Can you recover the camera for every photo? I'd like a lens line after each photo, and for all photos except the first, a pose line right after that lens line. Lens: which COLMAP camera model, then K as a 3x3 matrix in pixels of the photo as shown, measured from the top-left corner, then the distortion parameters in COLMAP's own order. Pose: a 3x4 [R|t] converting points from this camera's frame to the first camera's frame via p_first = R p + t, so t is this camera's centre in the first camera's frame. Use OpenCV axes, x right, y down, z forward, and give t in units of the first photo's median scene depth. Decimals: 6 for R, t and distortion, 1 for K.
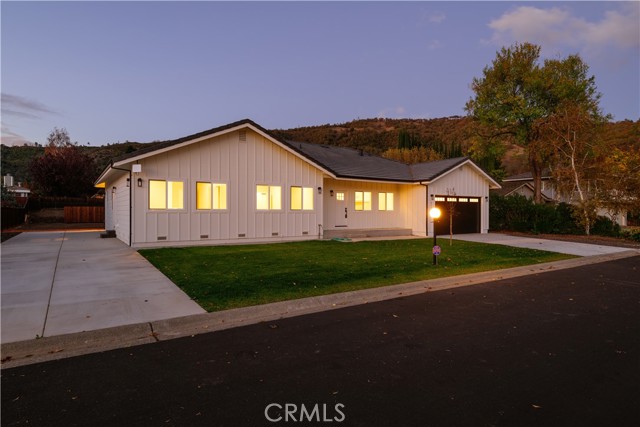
lens RADIAL K [[376.2, 0, 320.0], [0, 376.2, 213.5], [0, 0, 1]] dist [-0.000811, 0.000066]
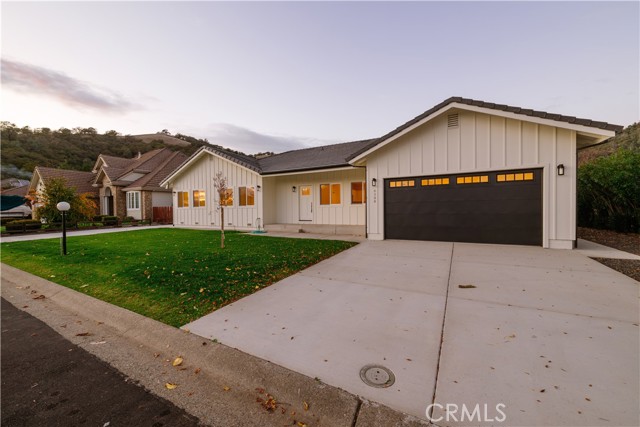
lens RADIAL K [[253.8, 0, 320.0], [0, 253.8, 213.5], [0, 0, 1]] dist [0.001255, -0.000195]
pose [[0.444059, 0.005795, -0.895979, 0.703568], [0.007140, 0.999924, 0.010006, 0.008193], [0.895969, -0.010840, 0.443984, 0.745380]]
